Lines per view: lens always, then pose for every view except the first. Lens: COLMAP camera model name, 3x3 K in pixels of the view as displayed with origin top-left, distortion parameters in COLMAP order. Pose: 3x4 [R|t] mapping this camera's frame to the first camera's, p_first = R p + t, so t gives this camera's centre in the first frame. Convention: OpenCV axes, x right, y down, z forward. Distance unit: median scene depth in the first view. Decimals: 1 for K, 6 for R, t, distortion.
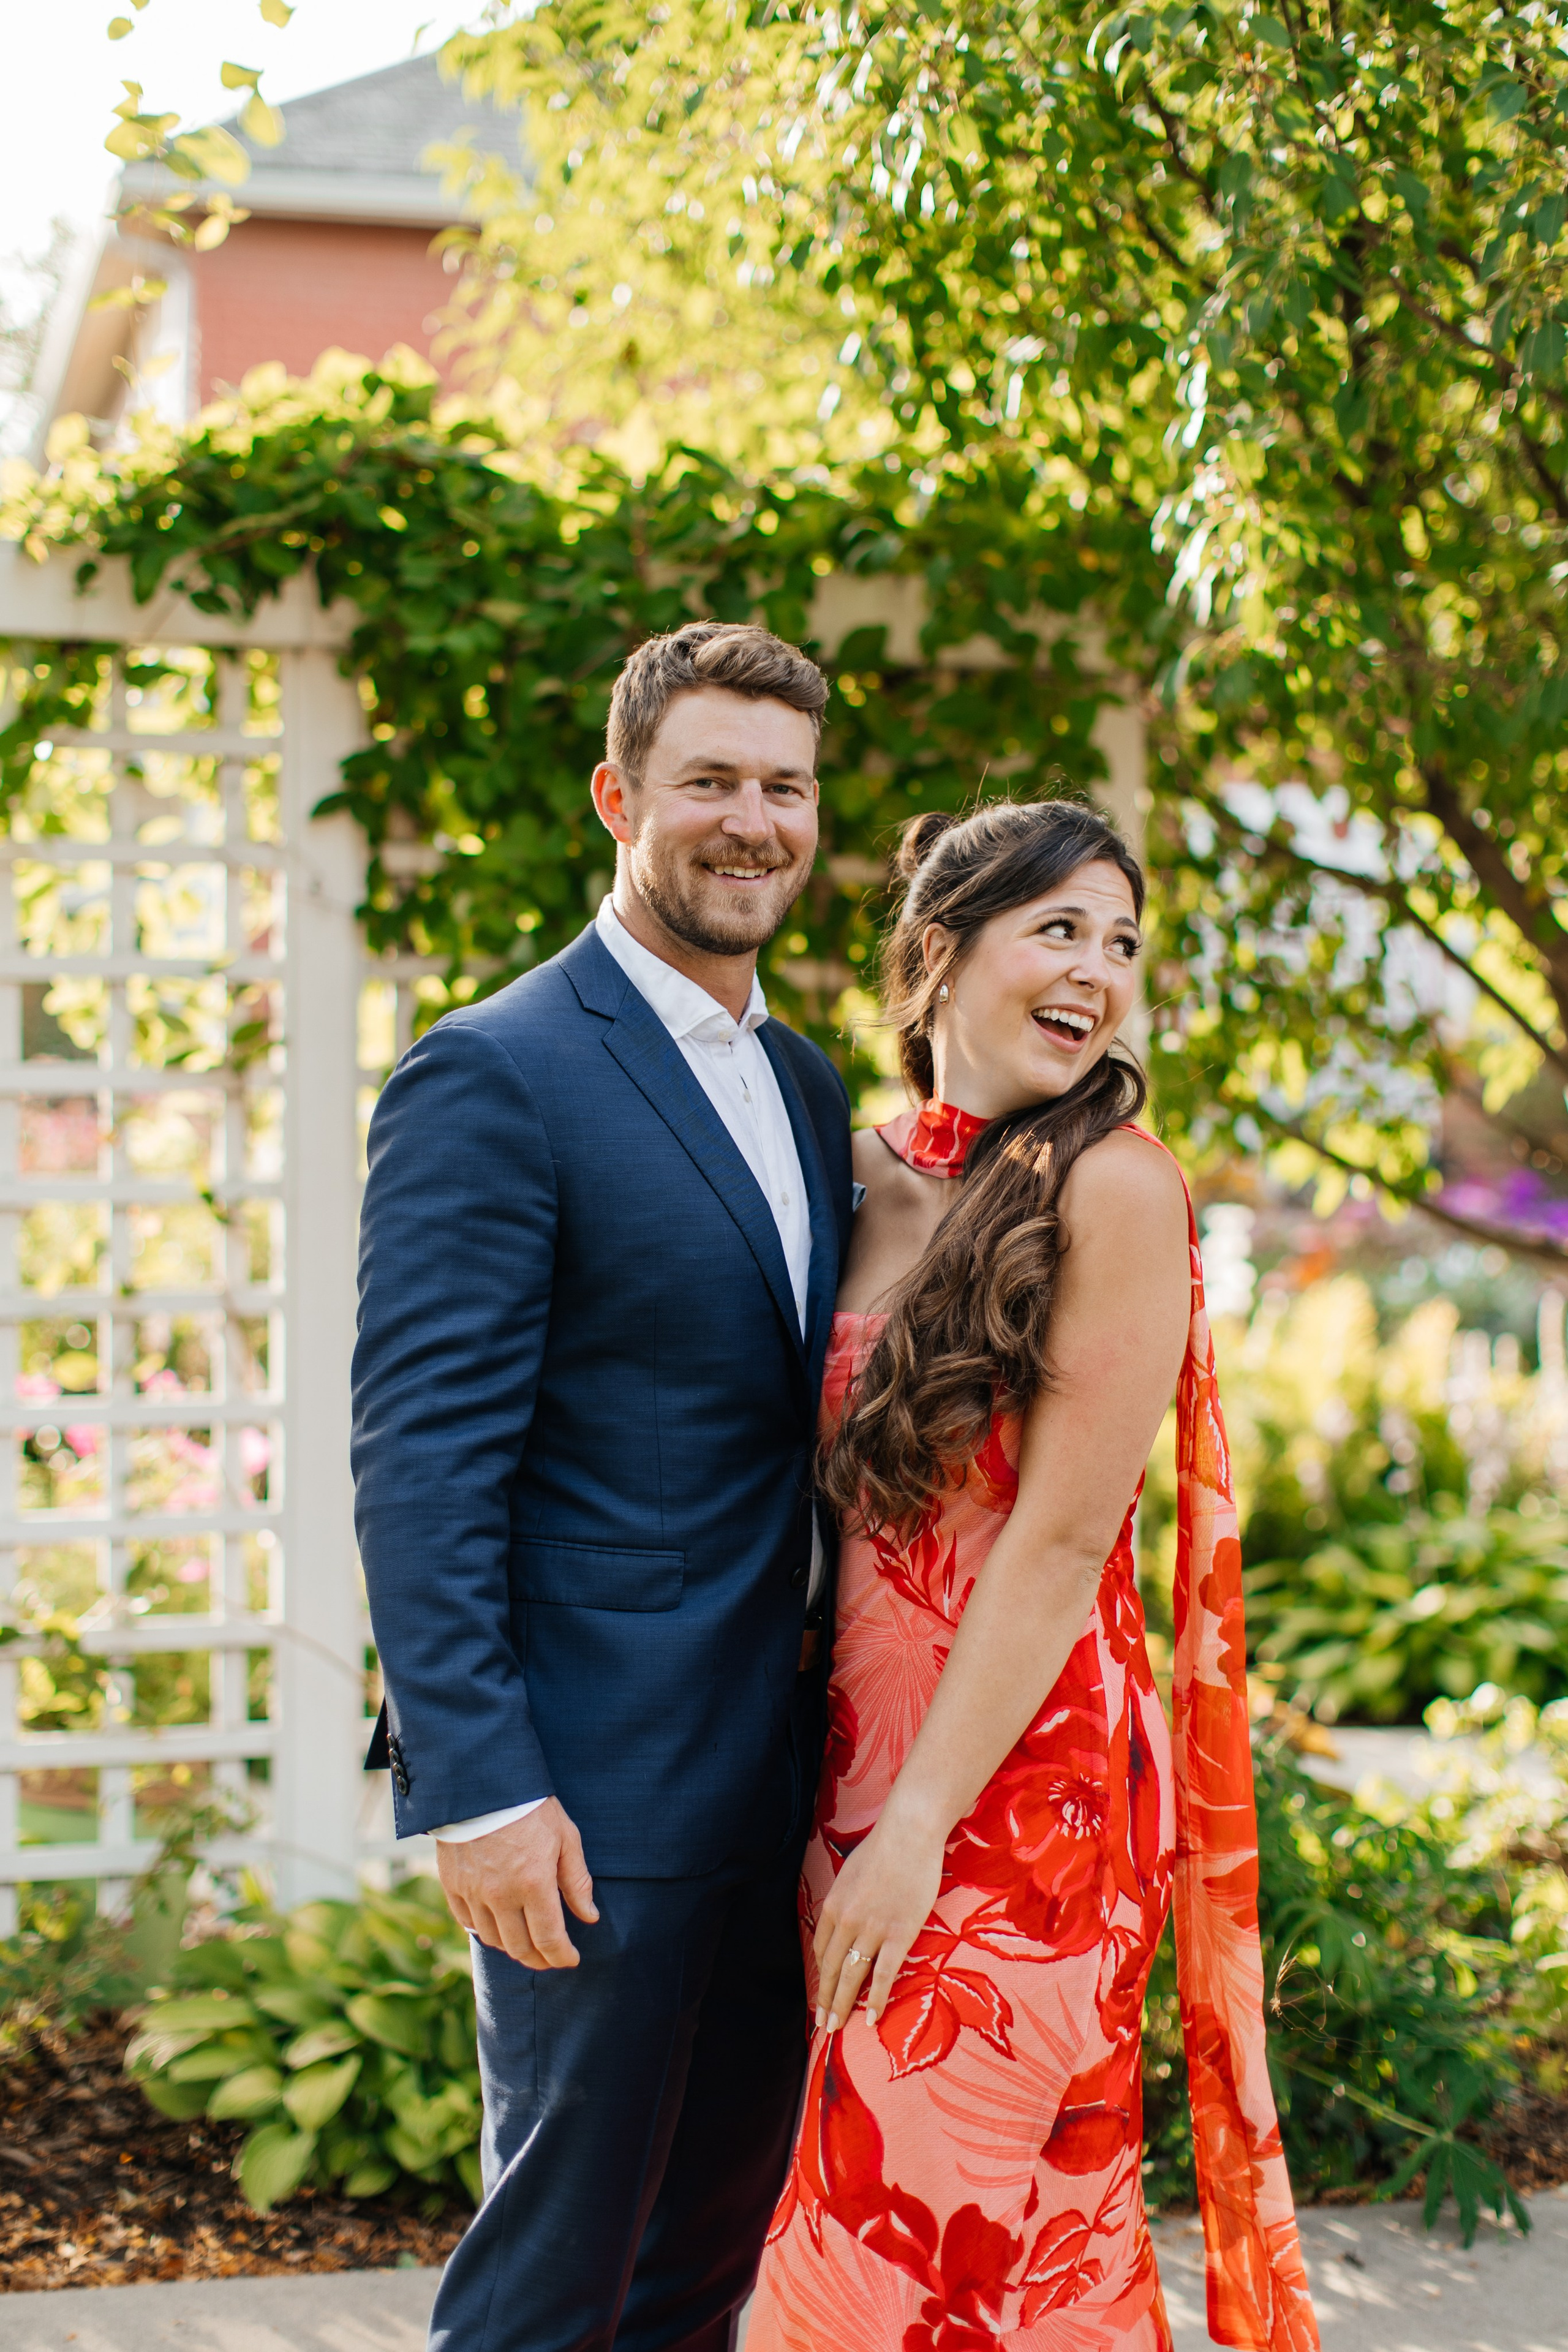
lens RADIAL K [[3476.5, 0, 794.4], [0, 3476.5, 1137.9], [0, 0, 1]] dist [0.008329, 0.093012]
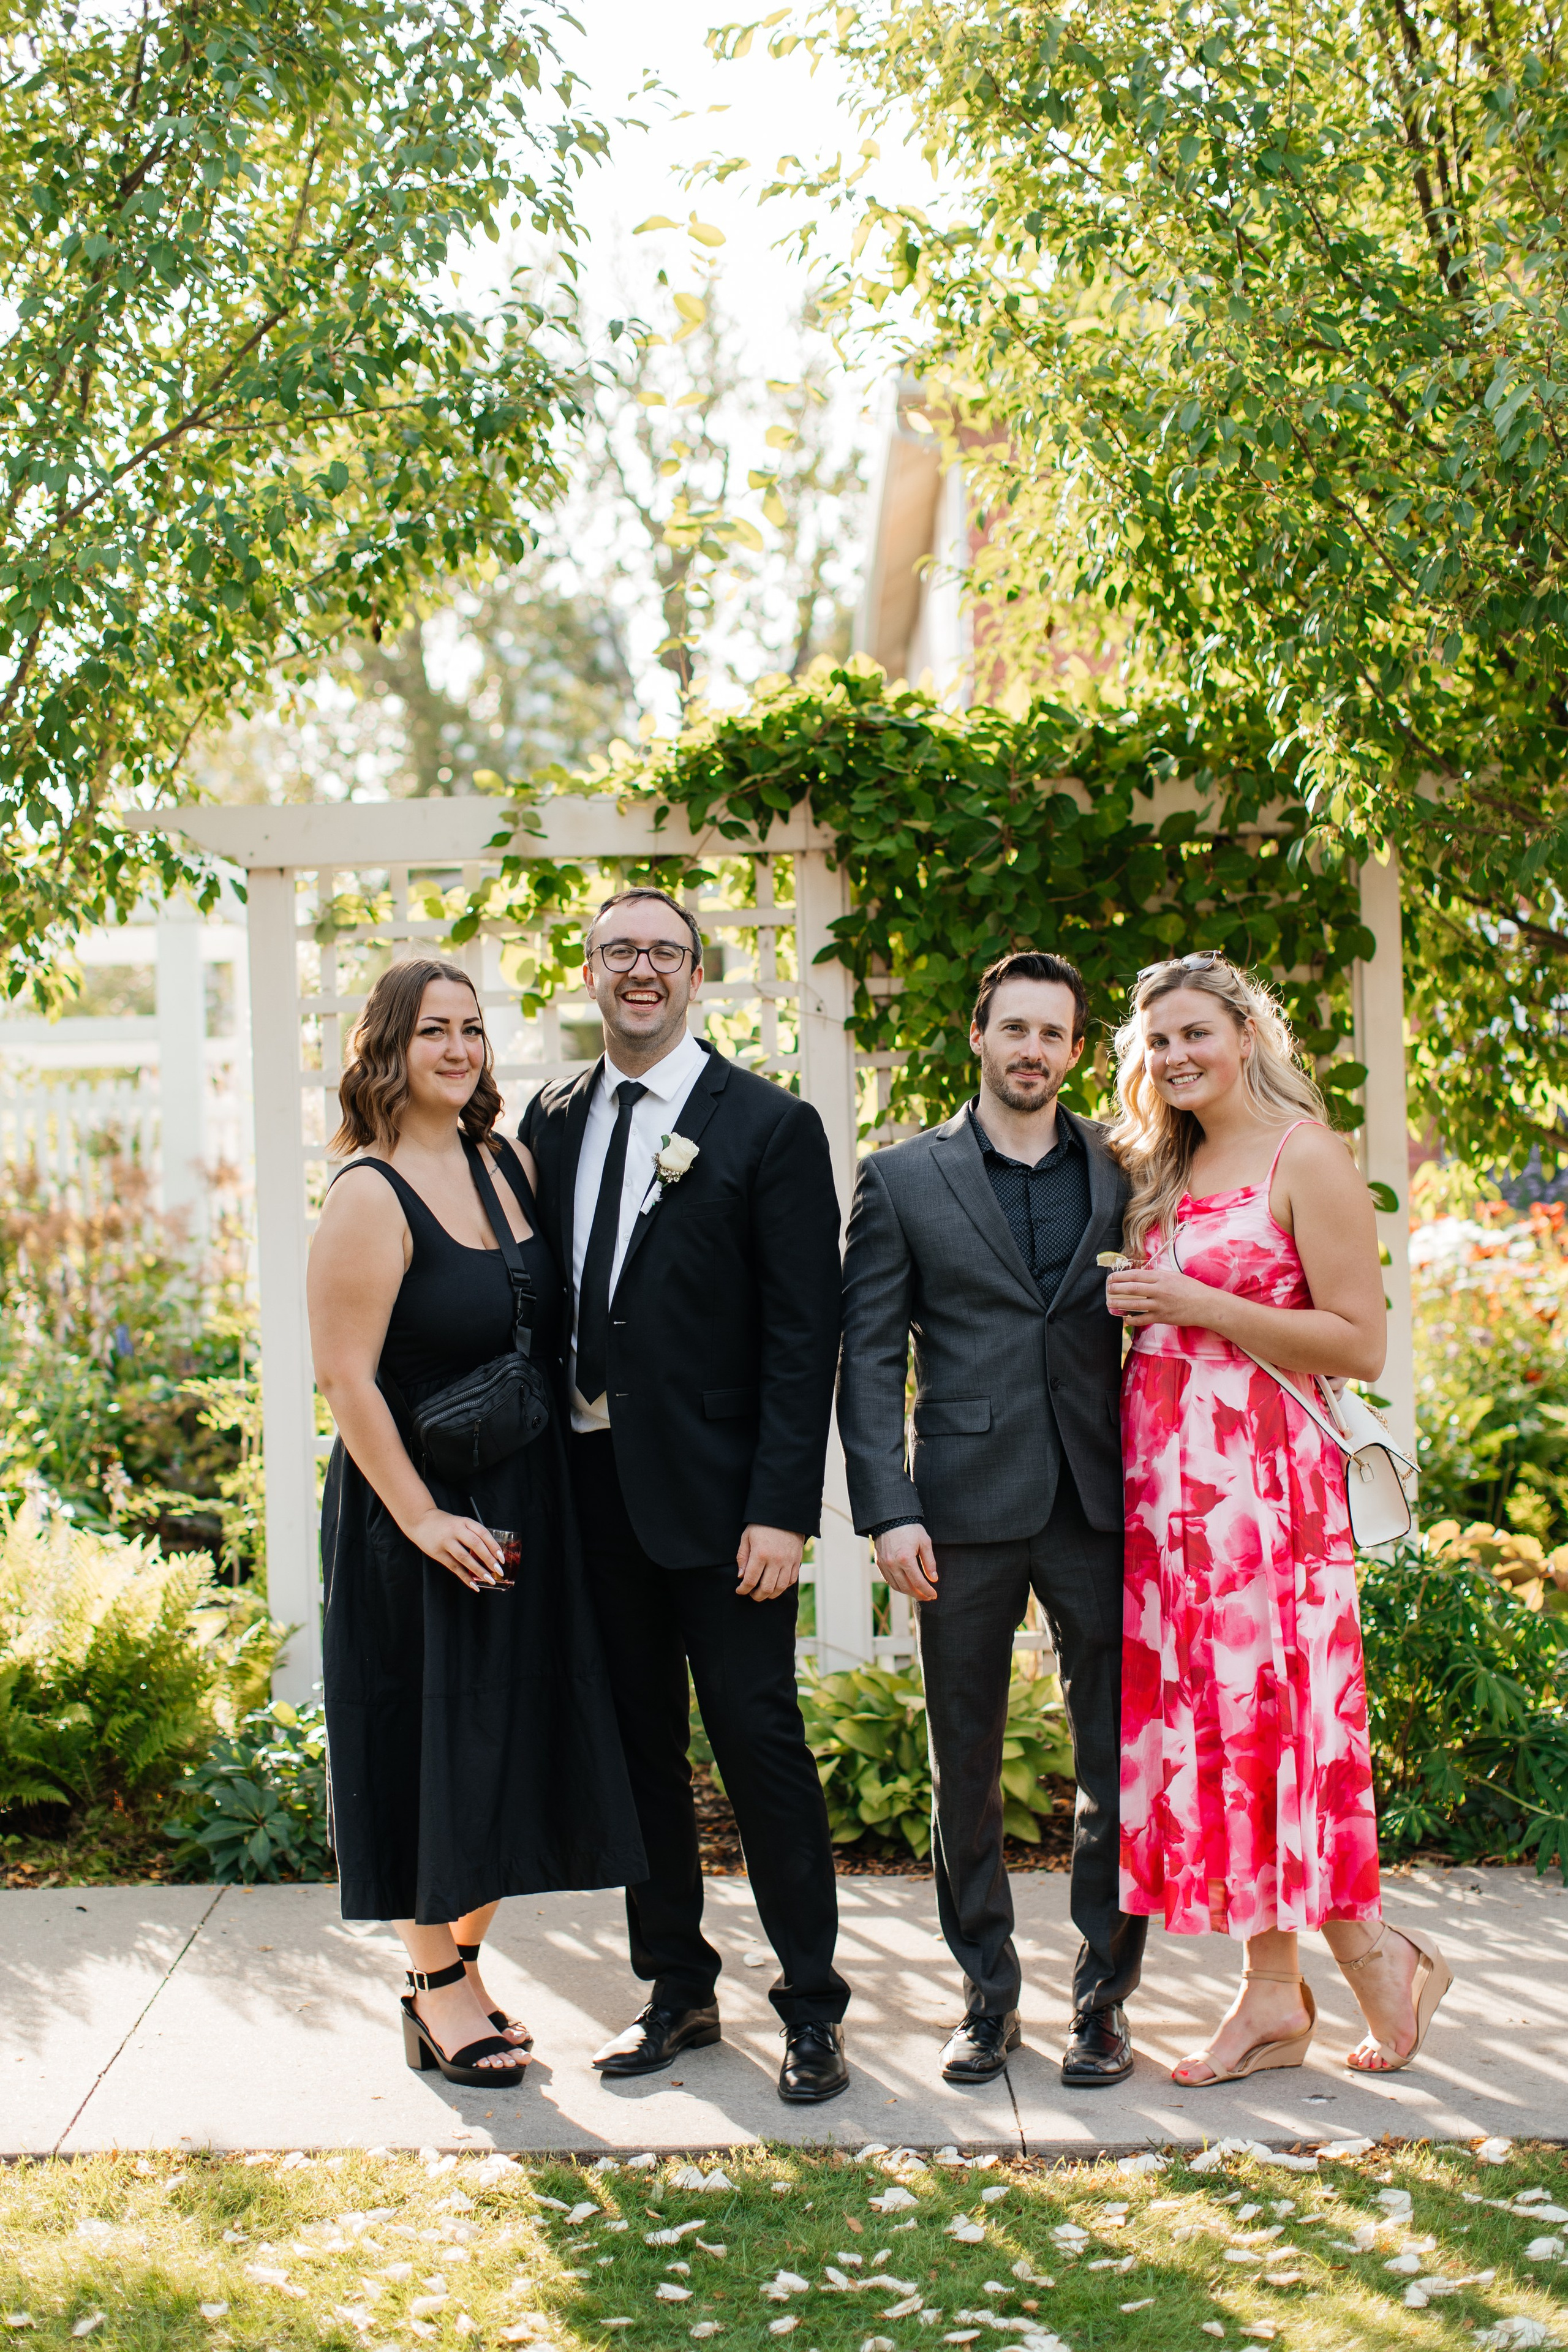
lens RADIAL K [[3297.9, 0, 784.0], [0, 3297.9, 1176.0], [0, 0, 1]] dist [-0.017021, -0.029270]
pose [[0.965973, -0.034739, -0.256301, 0.216164], [0.032475, 0.999387, -0.013060, 0.019288], [0.256598, 0.004292, 0.966509, -0.397483]]
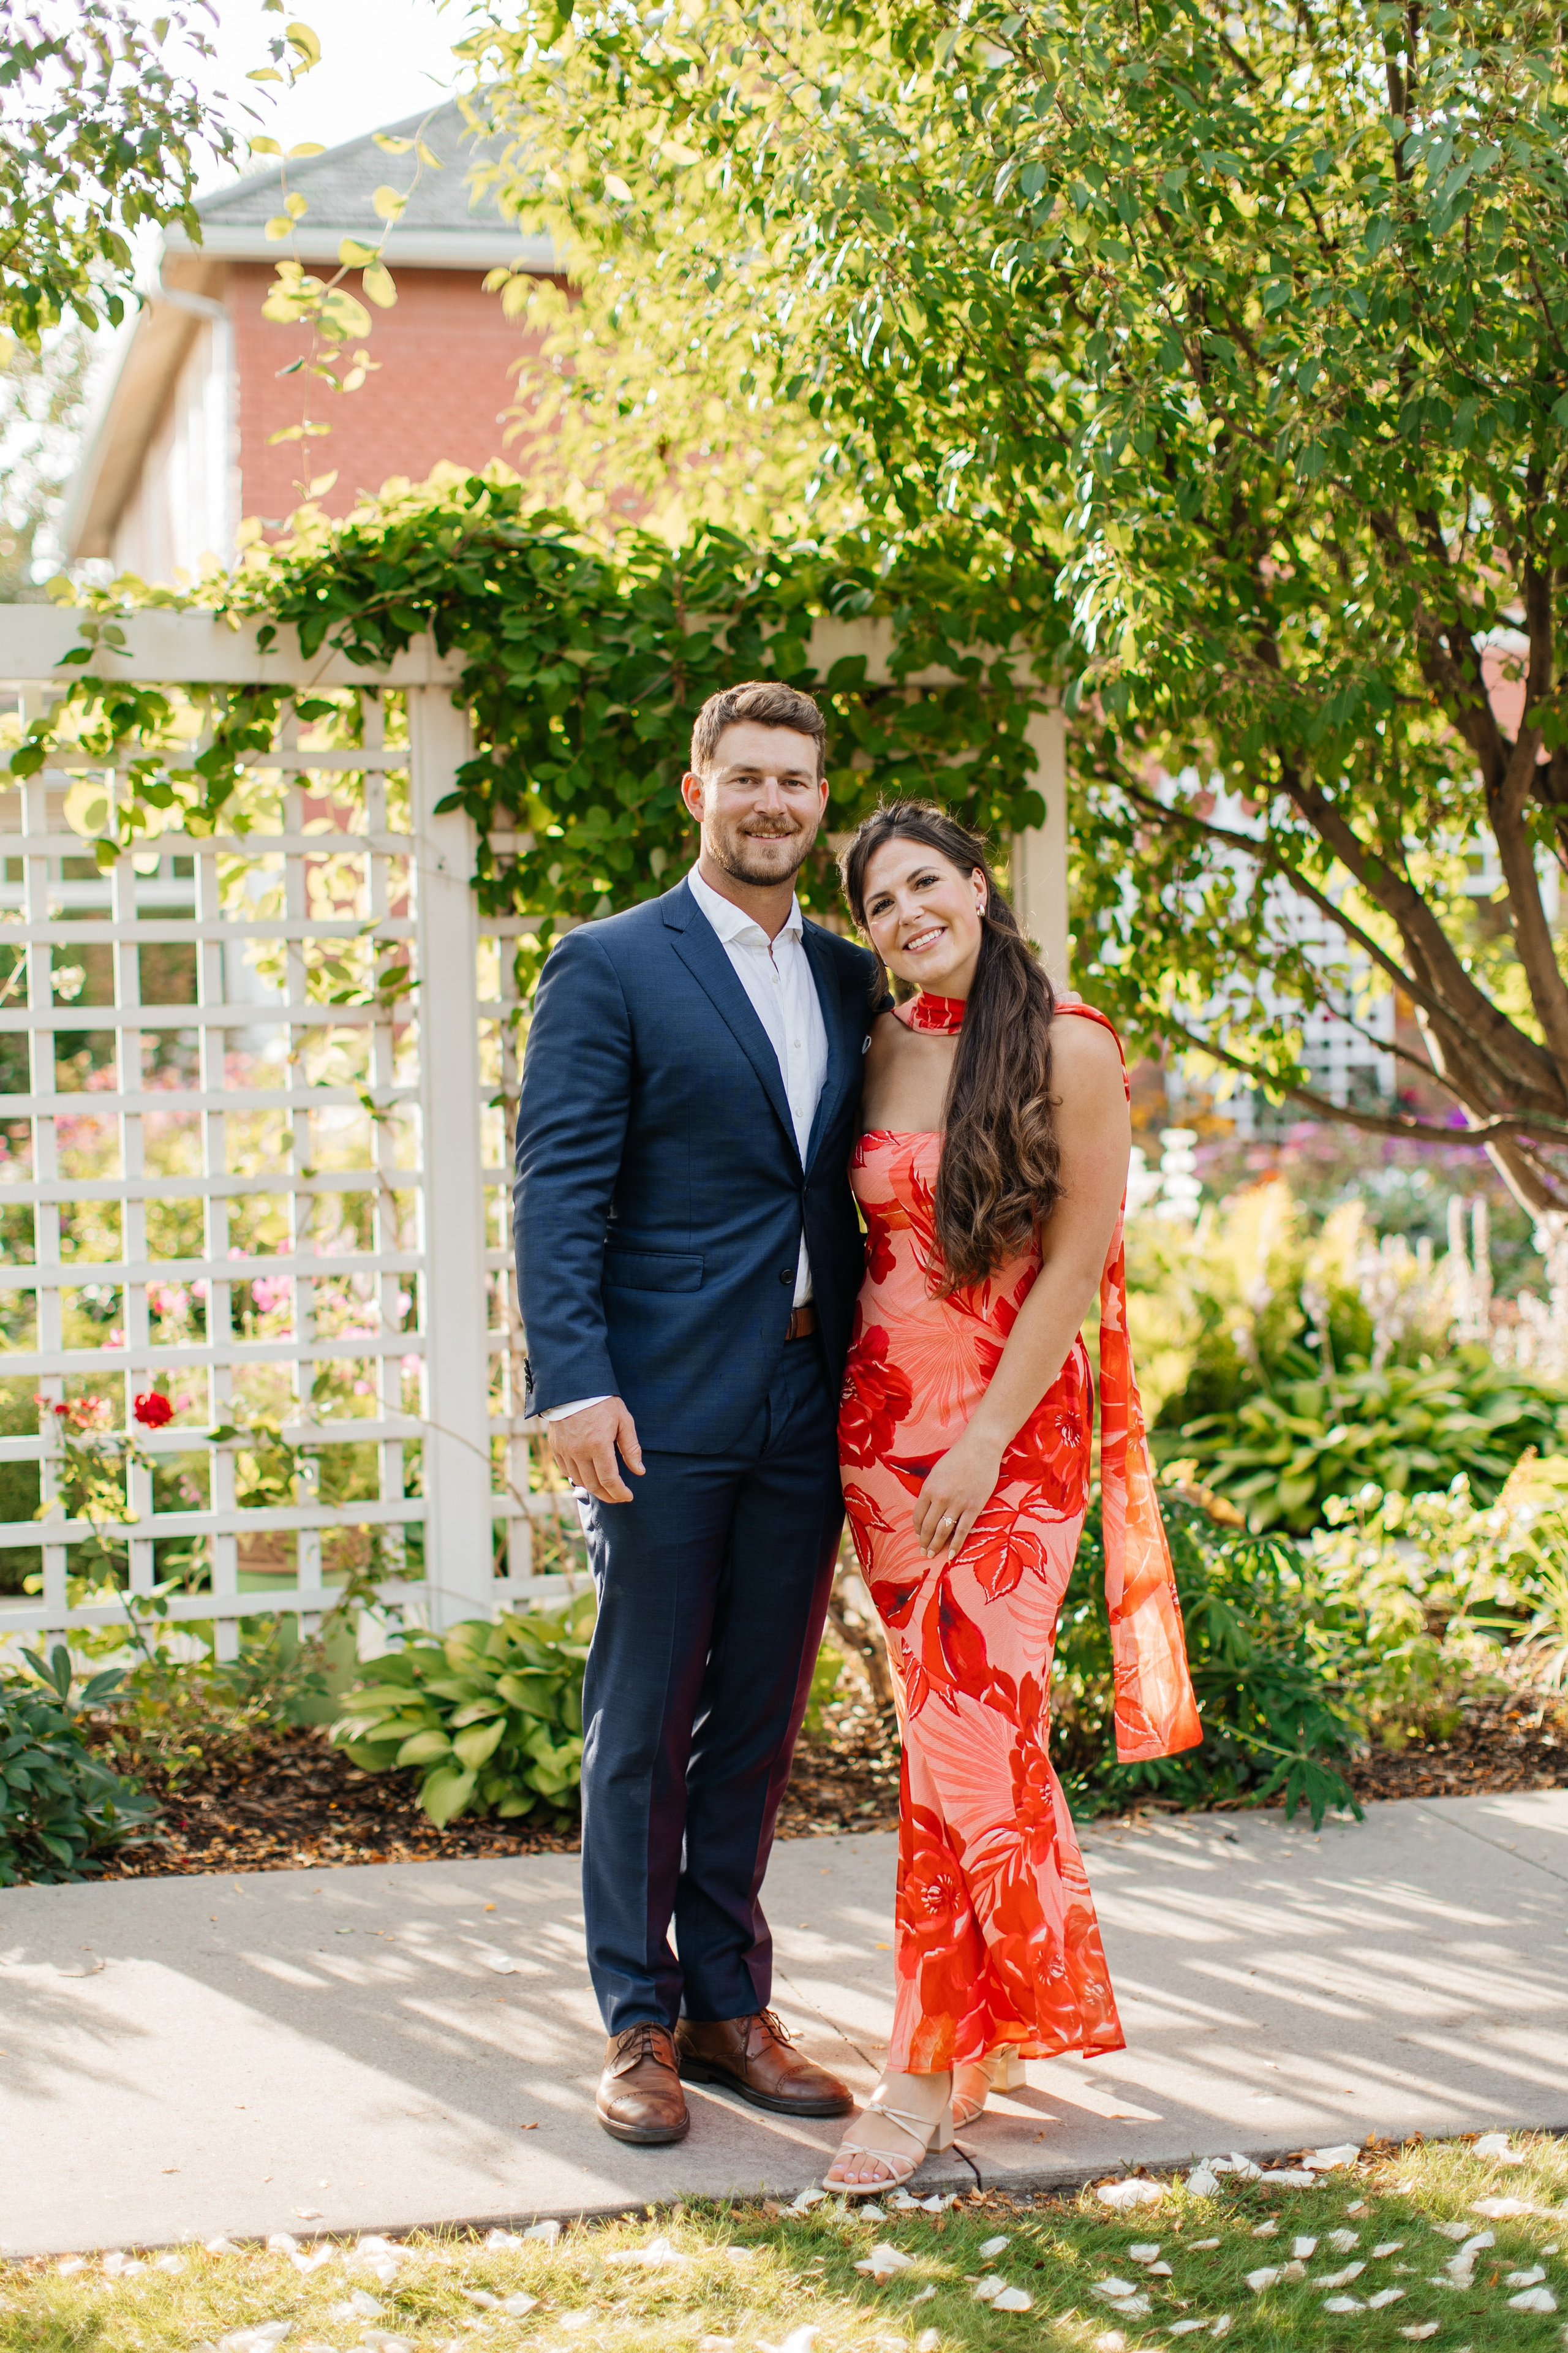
lens RADIAL K [[3342.7, 0, 773.5], [0, 3342.7, 1161.3], [0, 0, 1]] dist [0.003061, 0.034873]
pose [[0.999609, -0.026093, -0.010024, -0.000684], [0.026227, 0.999565, 0.013459, 0.027132], [0.009668, -0.013717, 0.999859, -0.280059]]
